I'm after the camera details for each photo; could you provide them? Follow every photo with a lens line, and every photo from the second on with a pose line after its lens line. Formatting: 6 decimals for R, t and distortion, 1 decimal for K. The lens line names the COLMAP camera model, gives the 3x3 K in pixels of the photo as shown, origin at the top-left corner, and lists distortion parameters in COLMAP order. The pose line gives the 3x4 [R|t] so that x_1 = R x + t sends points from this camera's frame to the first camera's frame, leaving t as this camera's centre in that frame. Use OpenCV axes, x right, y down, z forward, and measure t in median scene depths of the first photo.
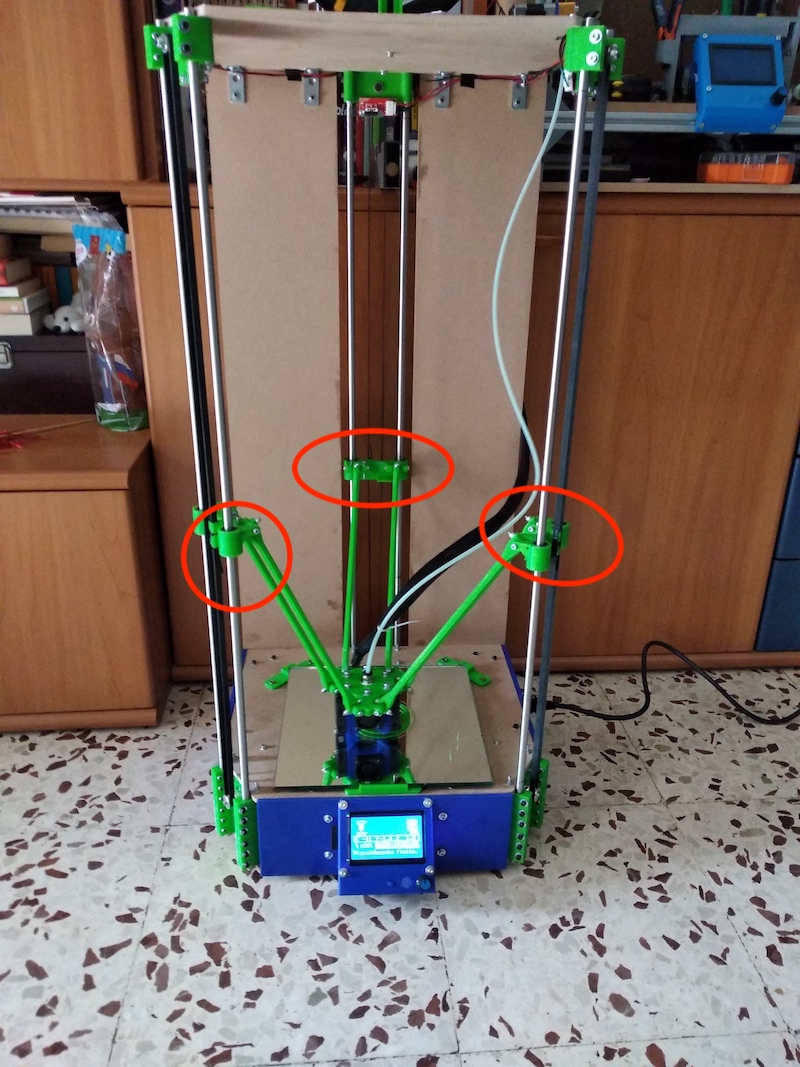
lens RADIAL K [[819.3, 0, 392.8], [0, 819.3, 532.7], [0, 0, 1]] dist [0.010702, -0.024773]
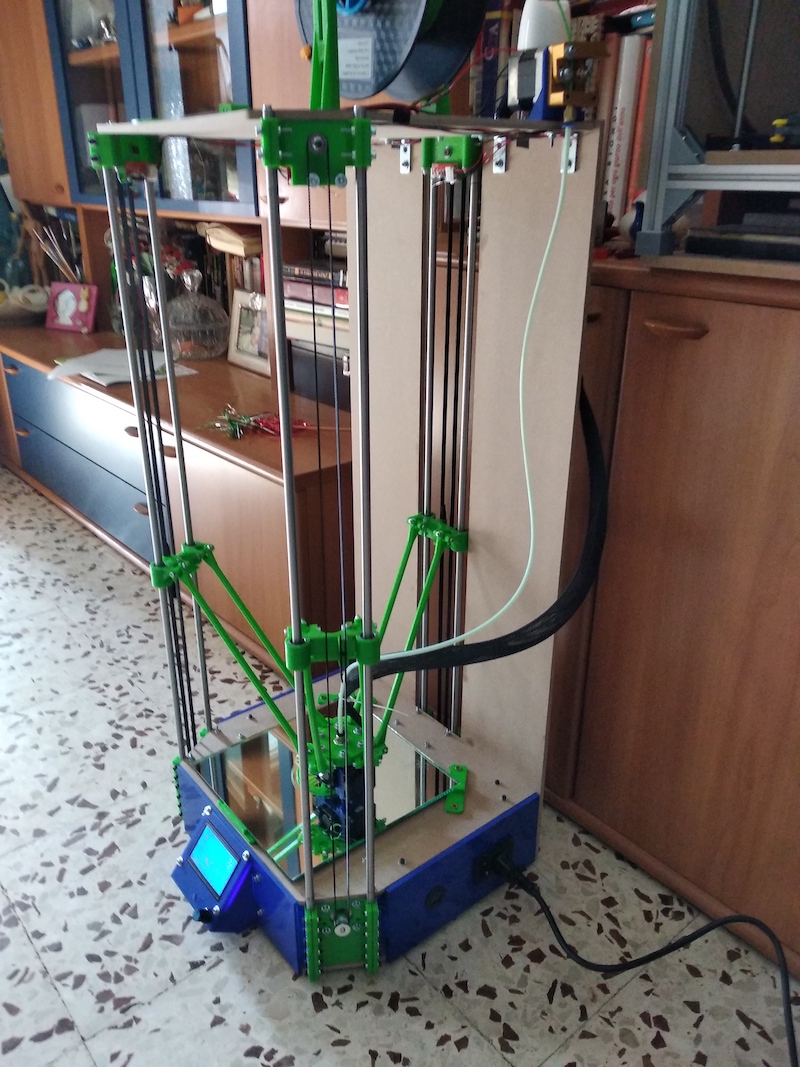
lens RADIAL K [[819.3, 0, 393.9], [0, 819.3, 530.4], [0, 0, 1]] dist [0.010702, -0.024773]
pose [[0.593936, 0.309541, -0.742580, 0.806472], [-0.308420, 0.940104, 0.145195, -0.263904], [0.743046, 0.142790, 0.653830, 0.419046]]
